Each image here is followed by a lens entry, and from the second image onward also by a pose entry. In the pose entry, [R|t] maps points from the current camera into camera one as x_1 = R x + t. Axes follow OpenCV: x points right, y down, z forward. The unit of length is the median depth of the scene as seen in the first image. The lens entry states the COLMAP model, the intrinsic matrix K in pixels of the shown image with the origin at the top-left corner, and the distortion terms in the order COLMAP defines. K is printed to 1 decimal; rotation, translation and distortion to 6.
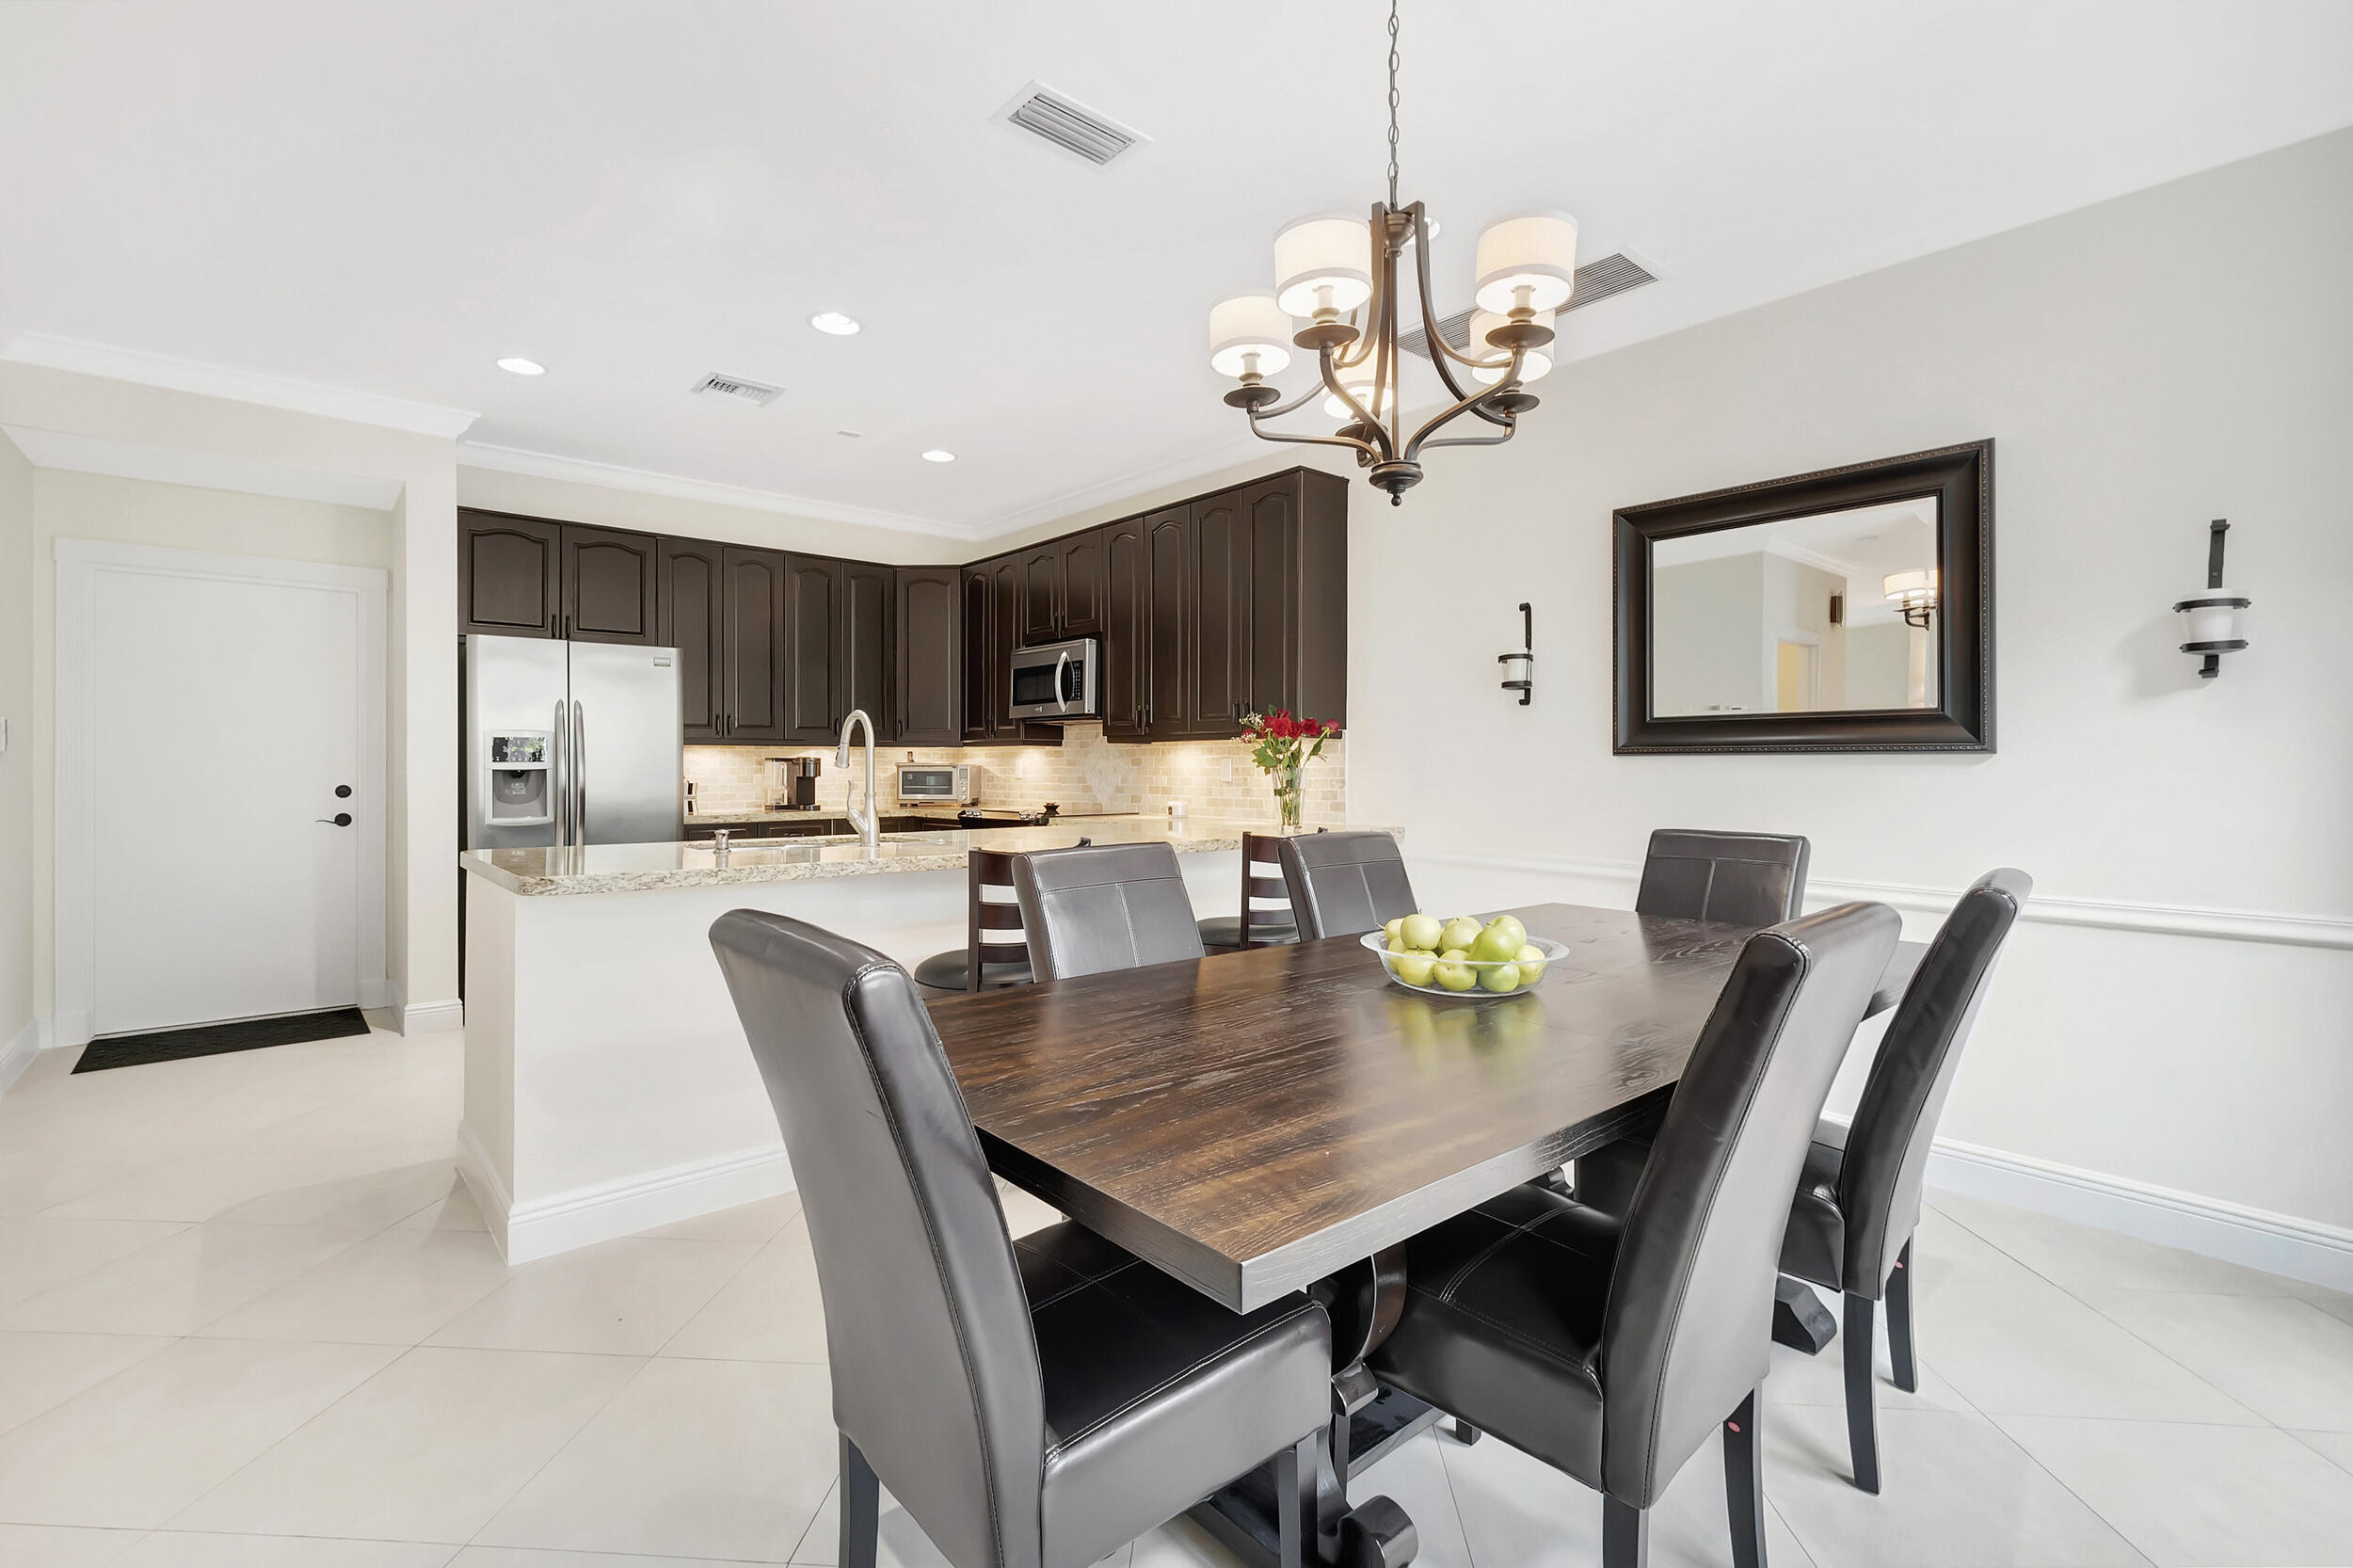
lens RADIAL K [[1046.7, 0, 1170.6], [0, 1046.7, 764.0], [0, 0, 1]] dist [-0.000267, -0.000735]
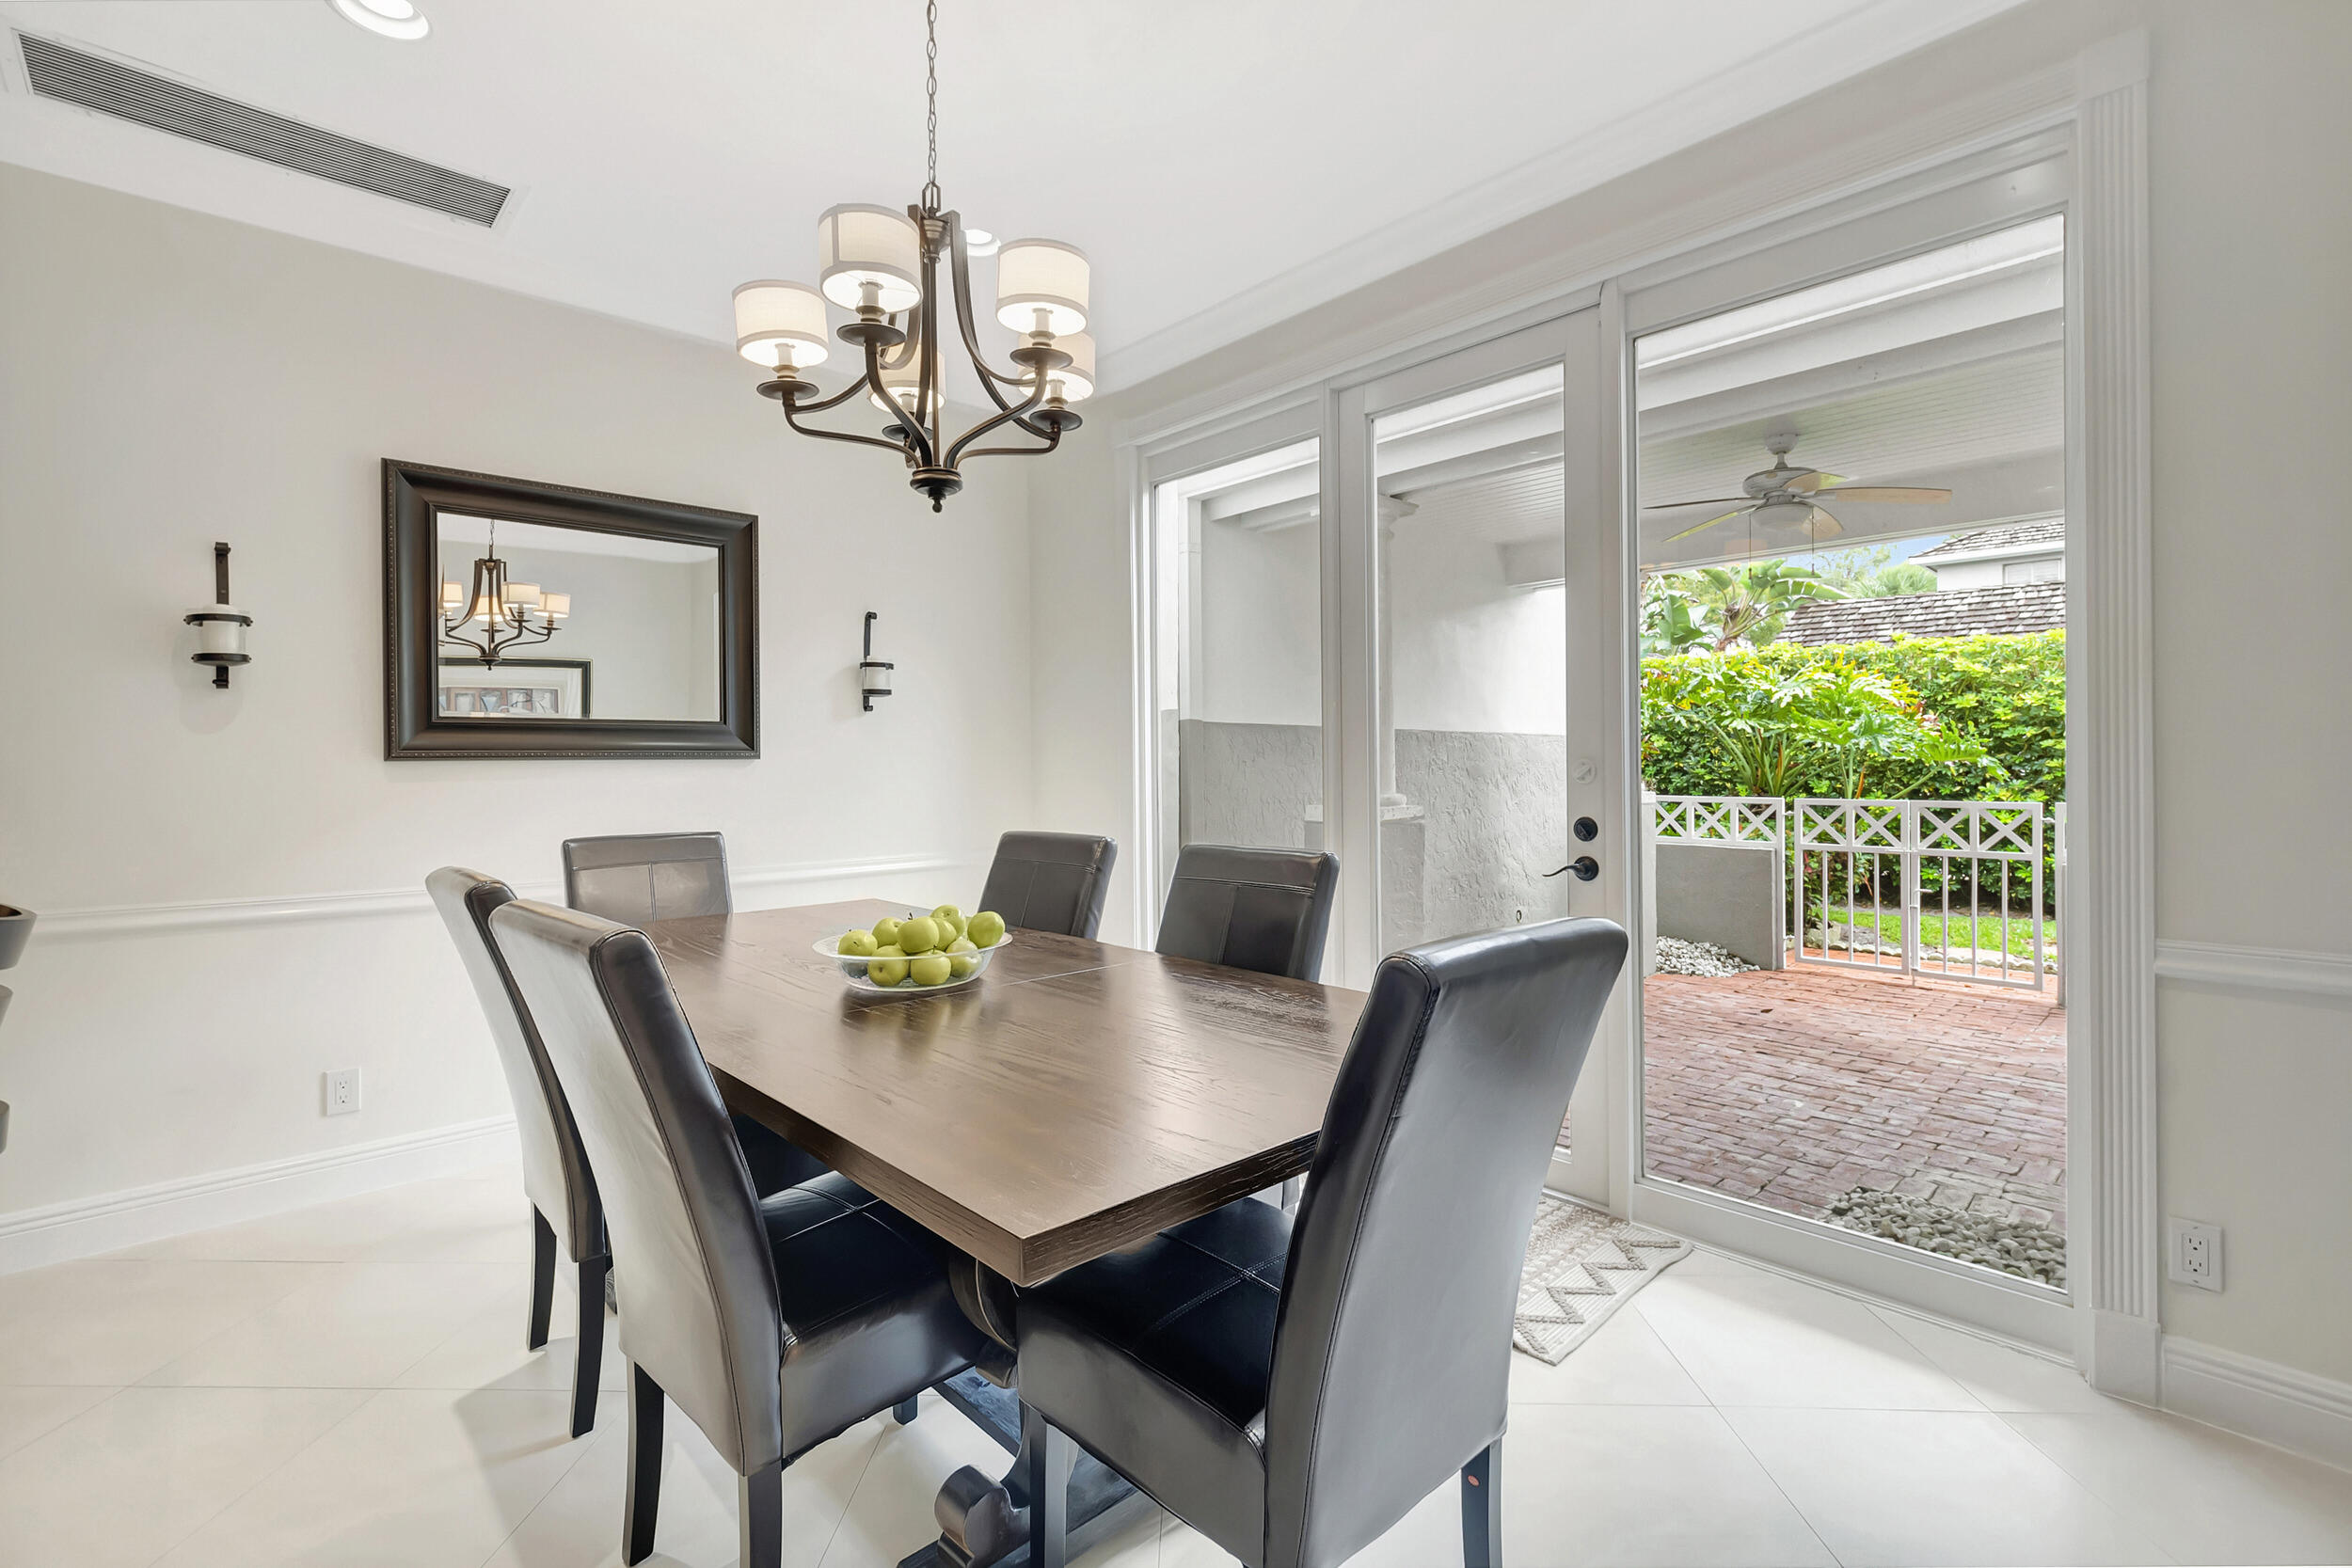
lens RADIAL K [[1046.1, 0, 1170.1], [0, 1046.1, 764.0], [0, 0, 1]] dist [-0.000267, -0.000735]
pose [[-0.046034, 0.002294, 0.998937, -0.411844], [0.005992, 0.999980, -0.002021, 0.000914], [-0.998922, 0.005893, -0.046047, 0.427699]]
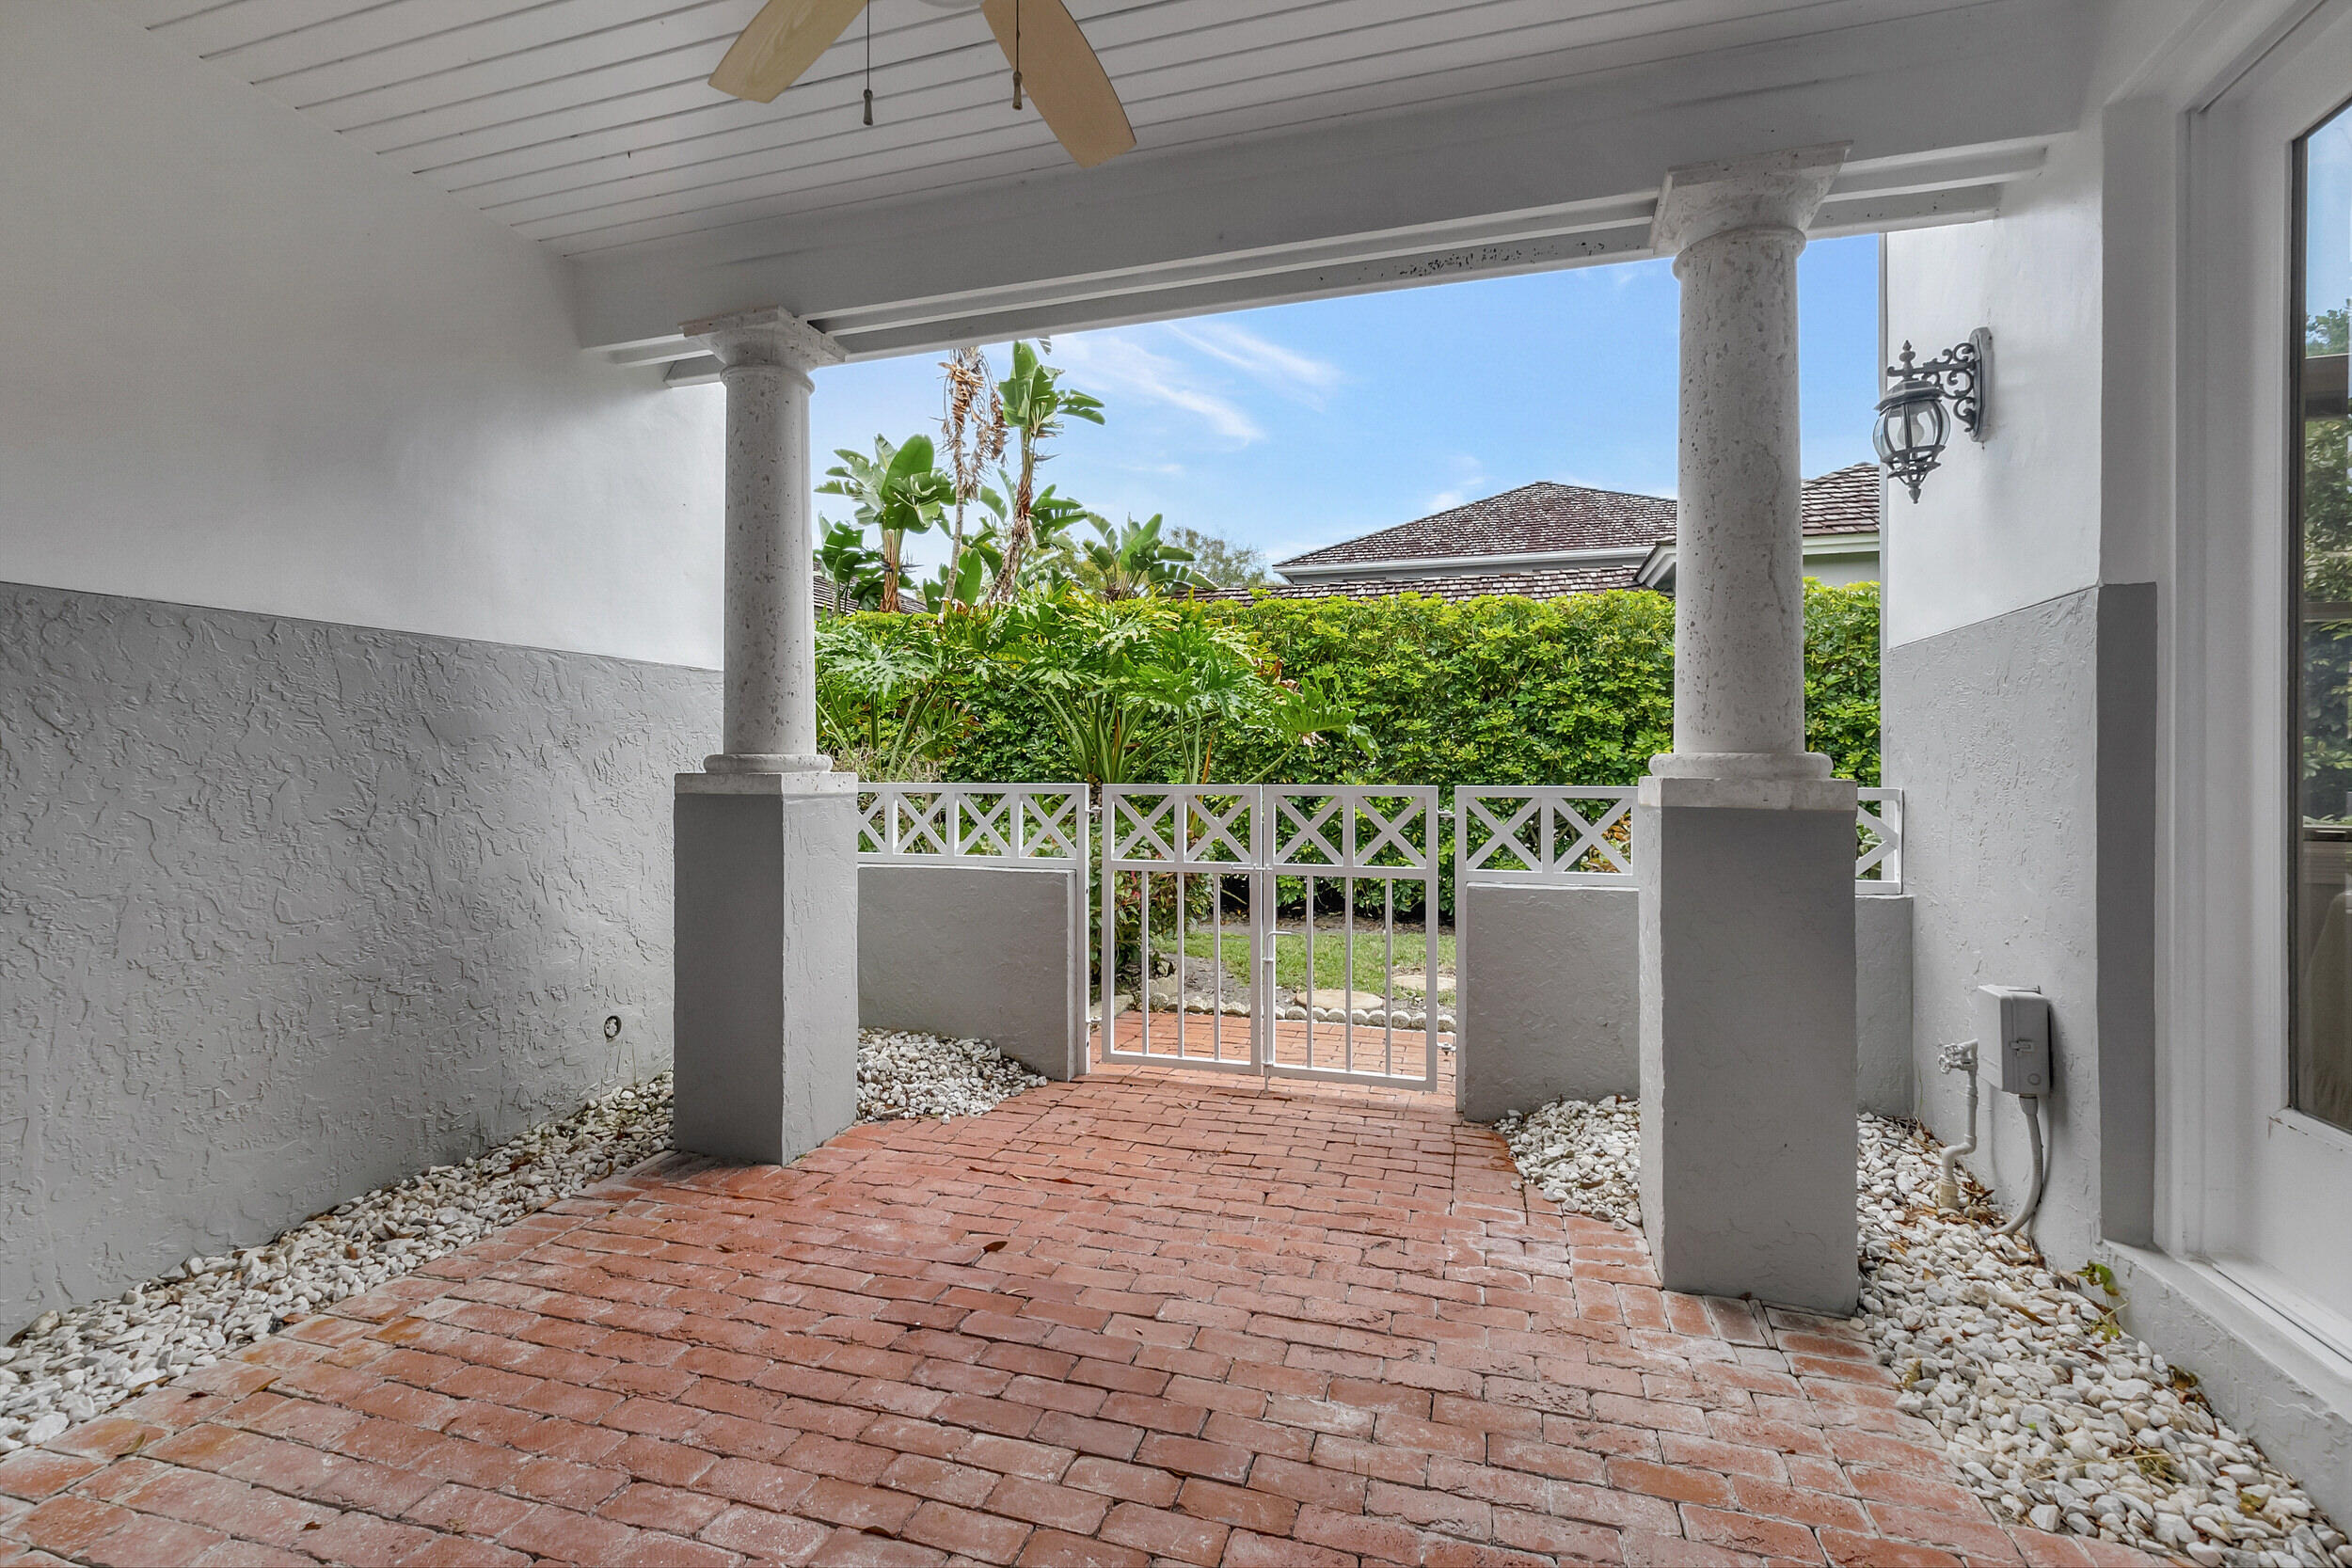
lens RADIAL K [[1036.9, 0, 1172.7], [0, 1036.9, 767.5], [0, 0, 1]] dist [0.010318, -0.003929]
pose [[-0.534606, 0.002664, 0.845097, 0.446494], [0.003008, 0.999995, -0.001249, 0.049607], [-0.845096, 0.001874, -0.534611, -0.255766]]
